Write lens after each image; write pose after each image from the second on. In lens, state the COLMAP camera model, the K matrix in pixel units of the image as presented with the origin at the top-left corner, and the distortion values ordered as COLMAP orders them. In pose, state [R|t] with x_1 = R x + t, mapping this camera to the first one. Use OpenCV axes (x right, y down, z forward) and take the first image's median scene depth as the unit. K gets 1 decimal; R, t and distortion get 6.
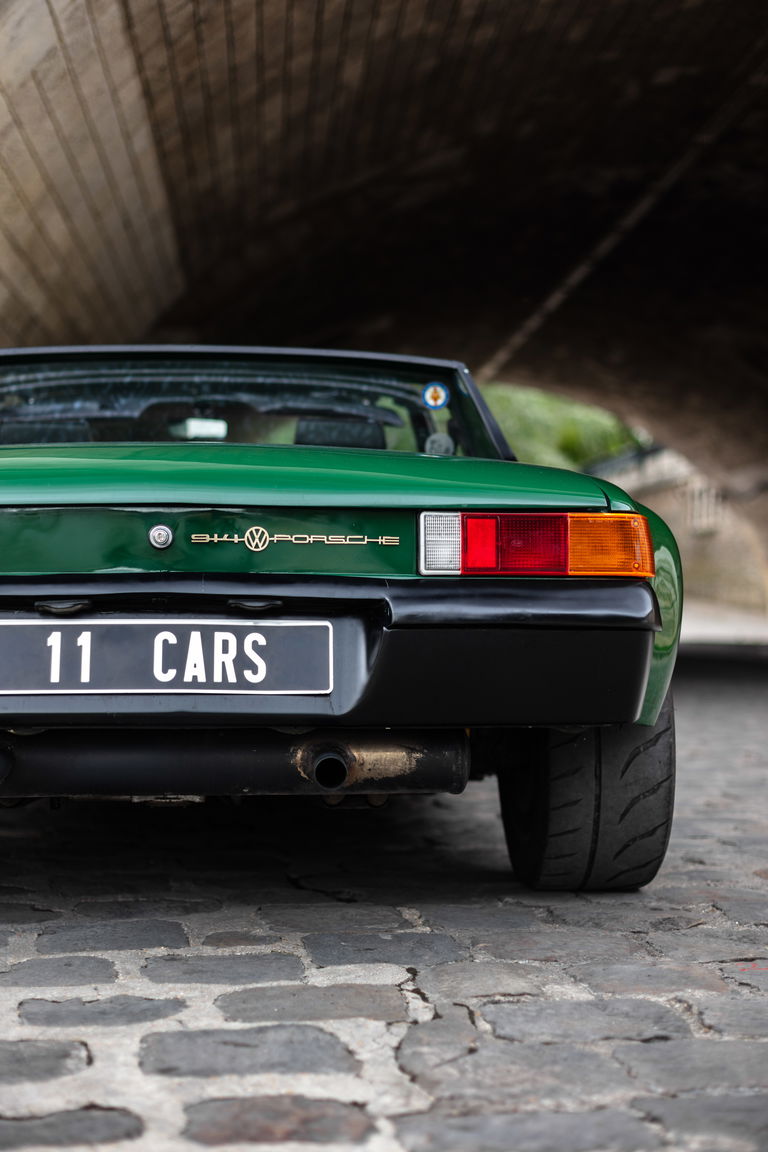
lens RADIAL K [[1680.8, 0, 330.7], [0, 1680.8, 576.3], [0, 0, 1]] dist [0.007660, -0.054704]
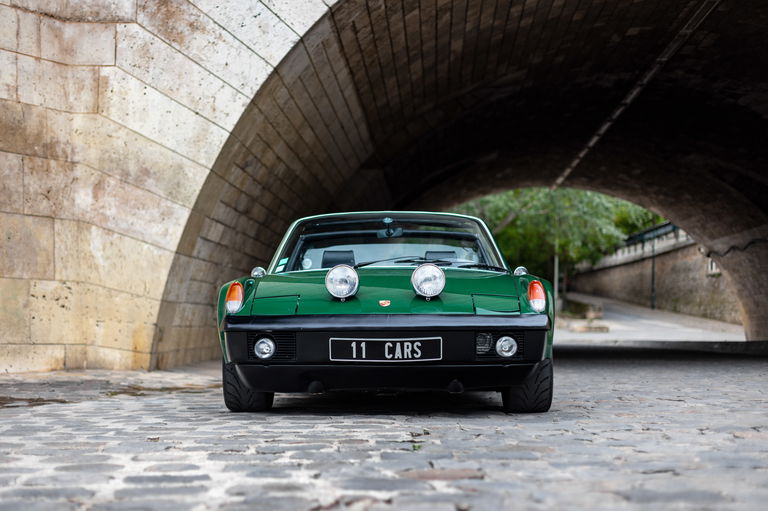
lens RADIAL K [[1120.6, 0, 358.0], [0, 1120.6, 273.1], [0, 0, 1]] dist [0.007660, -0.054704]
pose [[0.993935, -0.008576, -0.109630, 0.040027], [0.005425, 0.999564, -0.029012, 0.001166], [0.109831, 0.028242, 0.993549, -0.302361]]
